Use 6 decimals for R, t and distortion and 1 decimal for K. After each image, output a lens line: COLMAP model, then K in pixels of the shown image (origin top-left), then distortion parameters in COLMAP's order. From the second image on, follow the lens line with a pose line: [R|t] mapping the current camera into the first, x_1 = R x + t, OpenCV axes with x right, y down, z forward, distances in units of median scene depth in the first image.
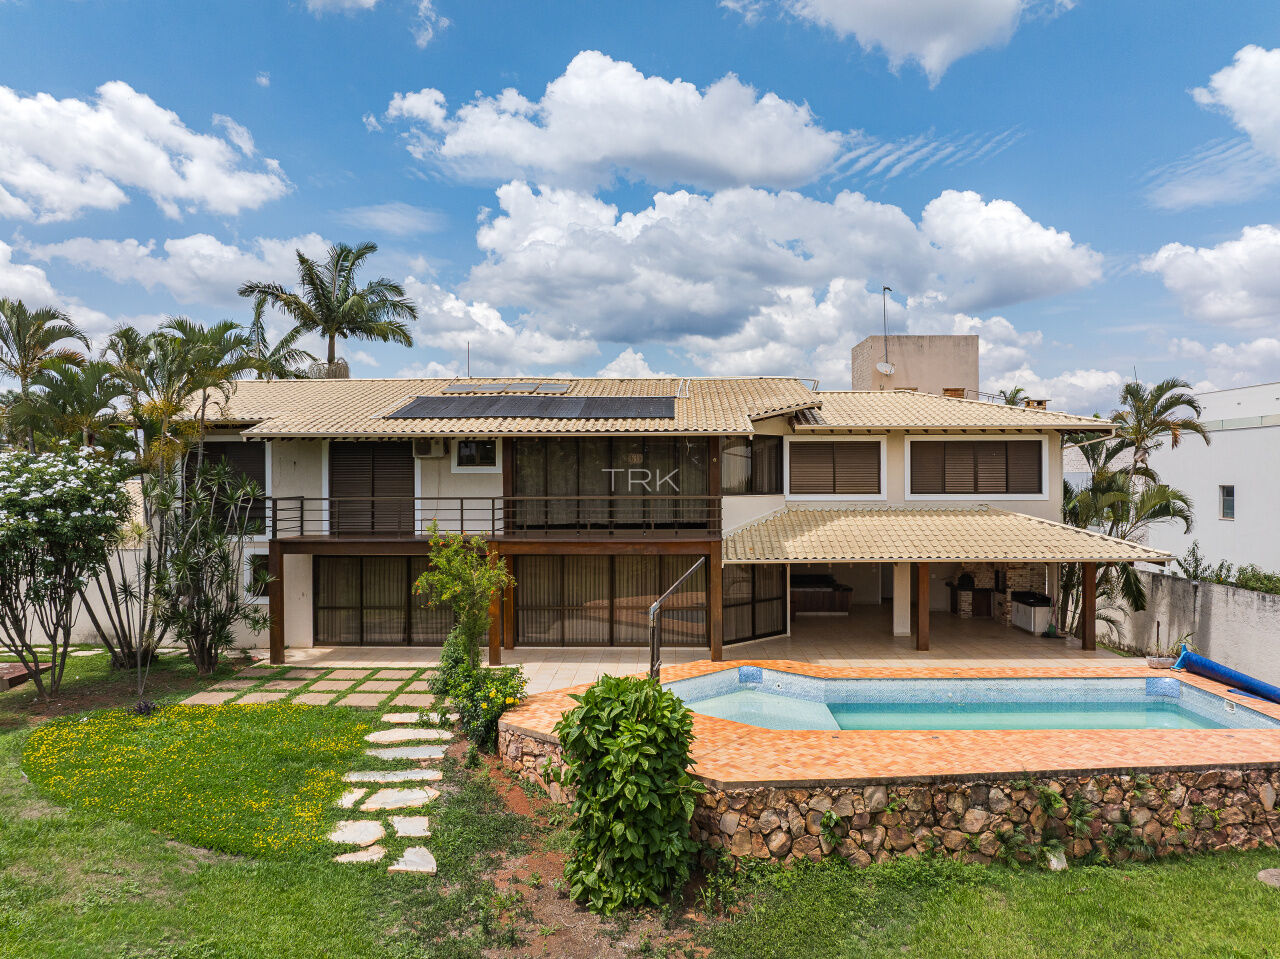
lens RADIAL K [[892.0, 0, 640.0], [0, 892.0, 479.5], [0, 0, 1]] dist [-0.048144, 0.037272]
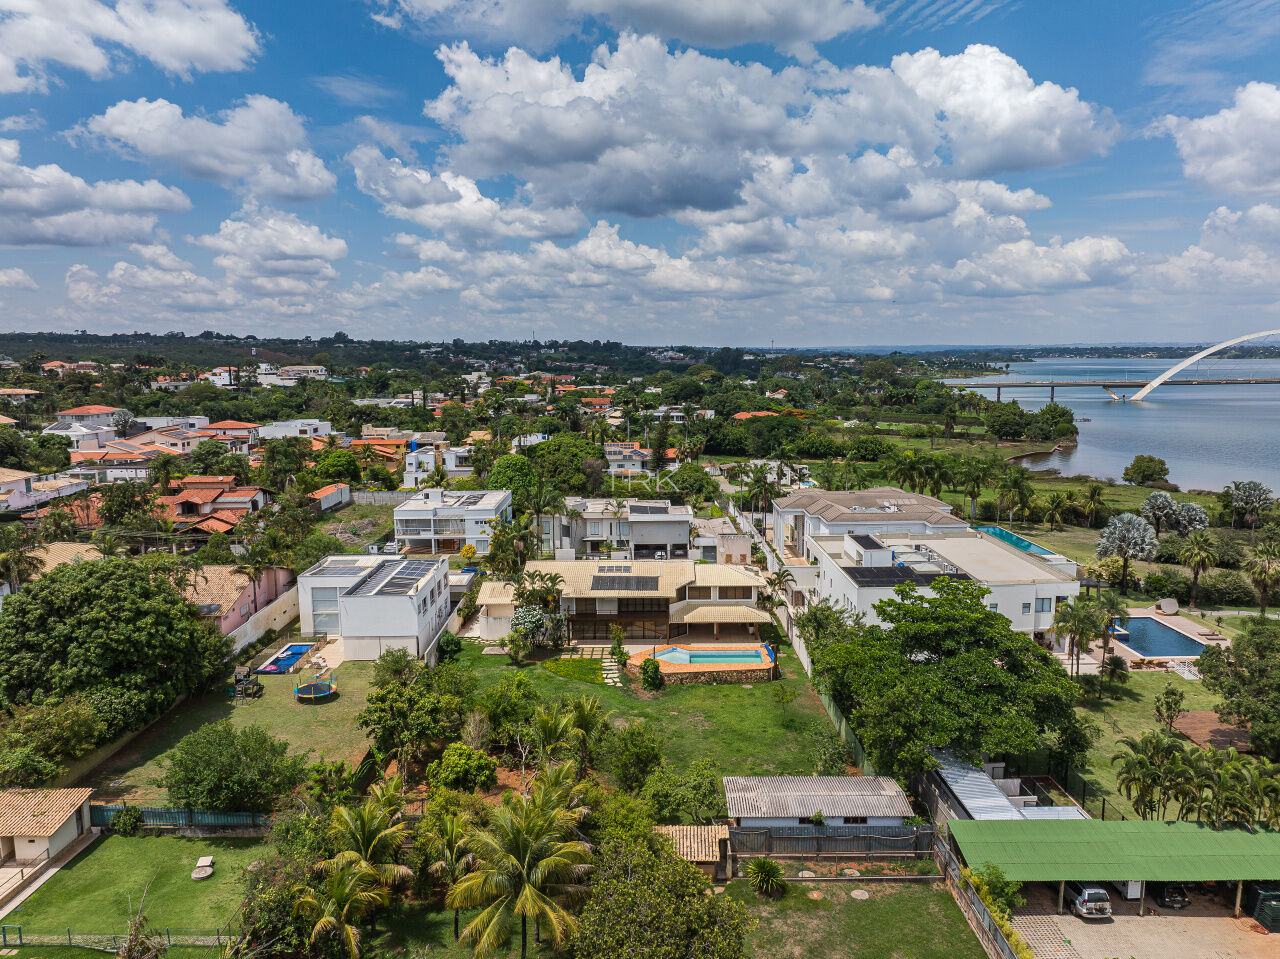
lens RADIAL K [[893.7, 0, 640.0], [0, 893.7, 479.5], [0, 0, 1]] dist [-0.024268, 0.001477]
pose [[0.999962, -0.007192, 0.004991, -0.104471], [0.006423, 0.990147, 0.139886, -1.822445], [-0.005948, -0.139849, 0.990155, -4.866435]]
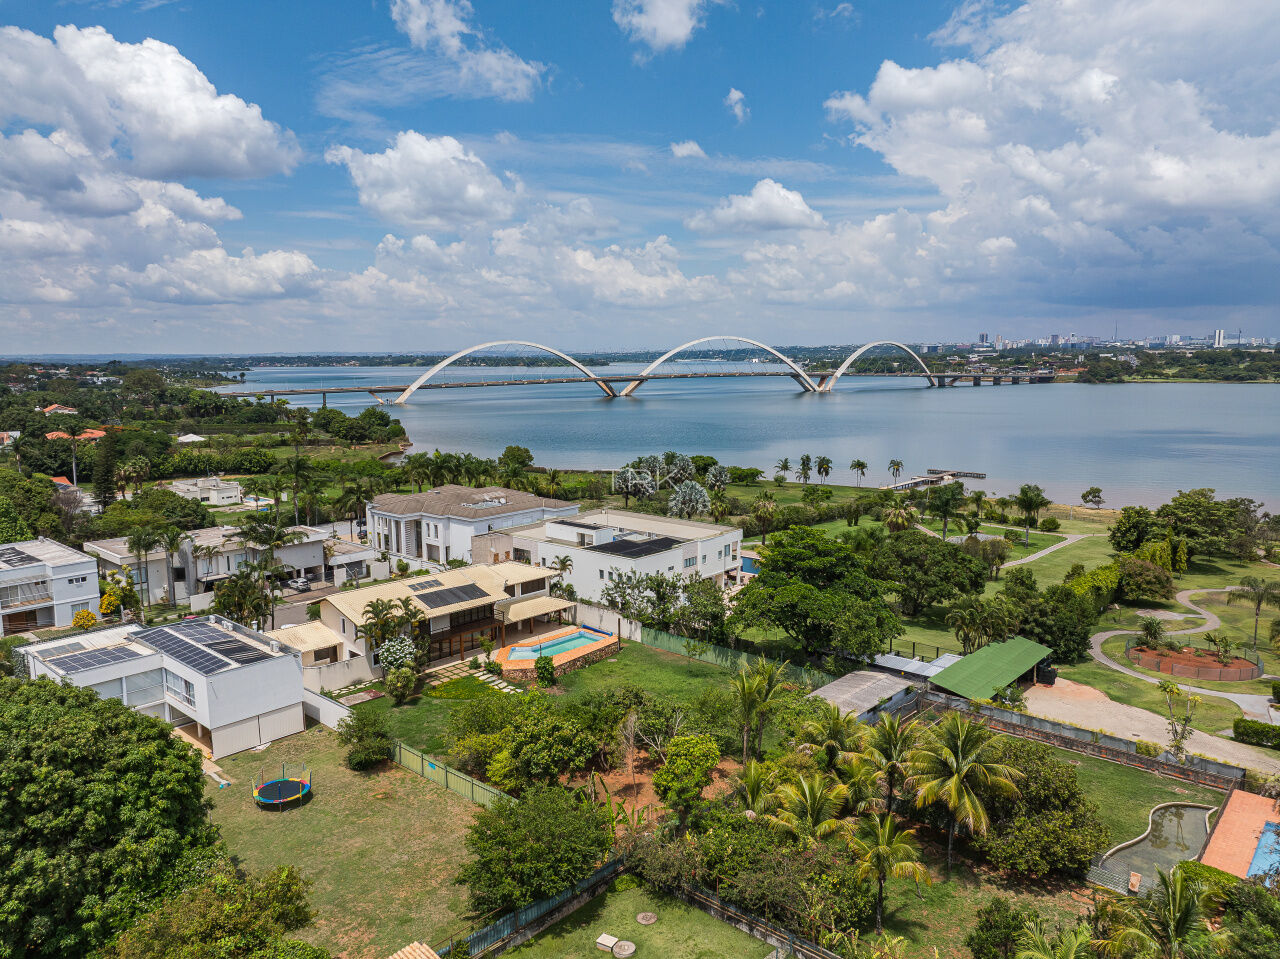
lens RADIAL K [[892.0, 0, 640.0], [0, 892.0, 479.5], [0, 0, 1]] dist [-0.048144, 0.037272]
pose [[0.663416, -0.101563, 0.741326, -3.923603], [0.001673, 0.990944, 0.134264, -1.797246], [-0.748248, -0.087833, 0.657579, -3.473690]]
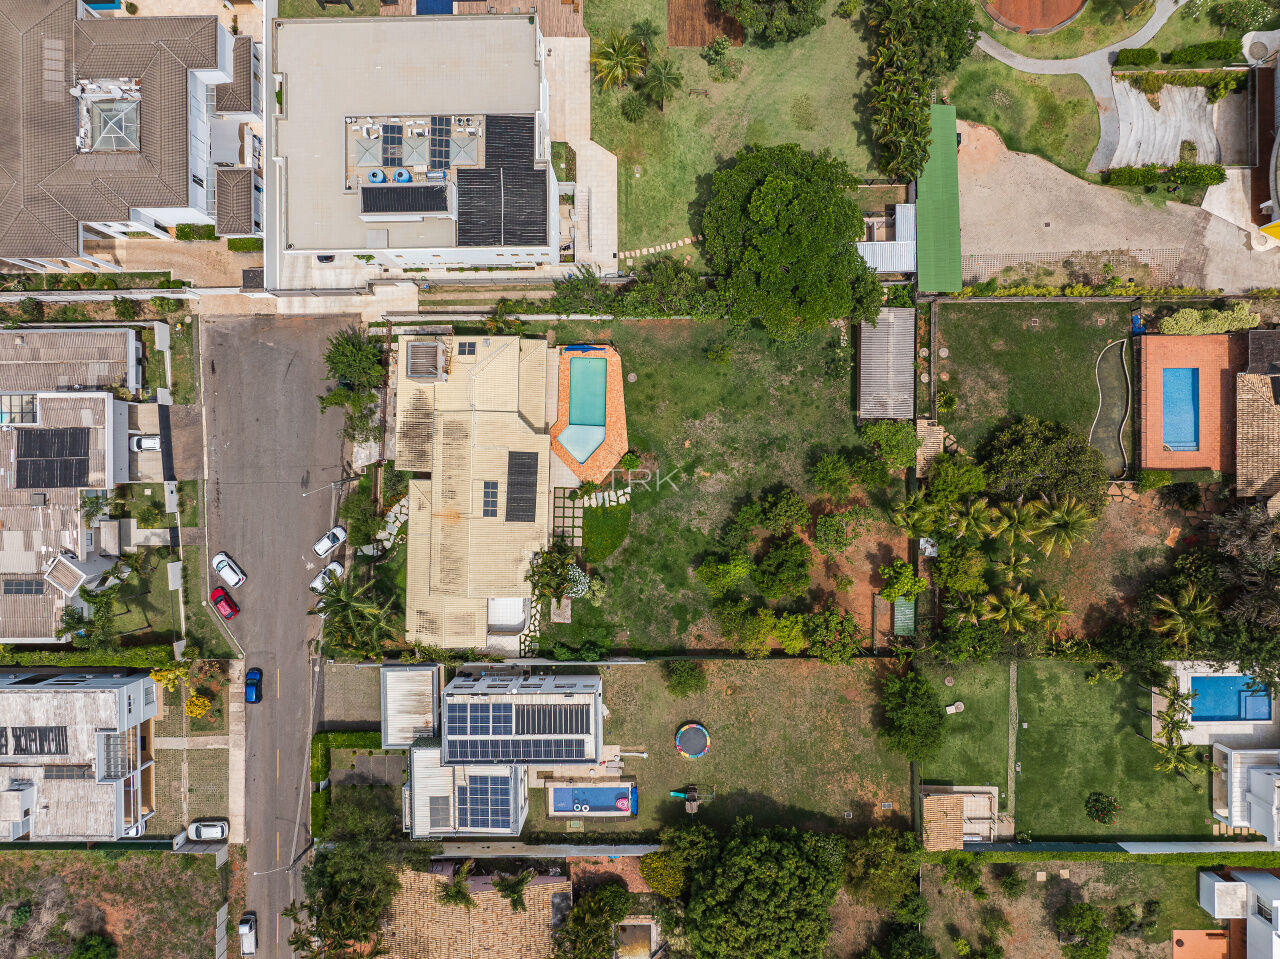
lens RADIAL K [[892.0, 0, 640.0], [0, 892.0, 479.5], [0, 0, 1]] dist [-0.048144, 0.037272]
pose [[-0.009465, -0.999954, 0.001374, -0.153710], [0.012691, 0.001254, 0.999919, -6.407671], [-0.999875, 0.009482, 0.012679, 0.707471]]
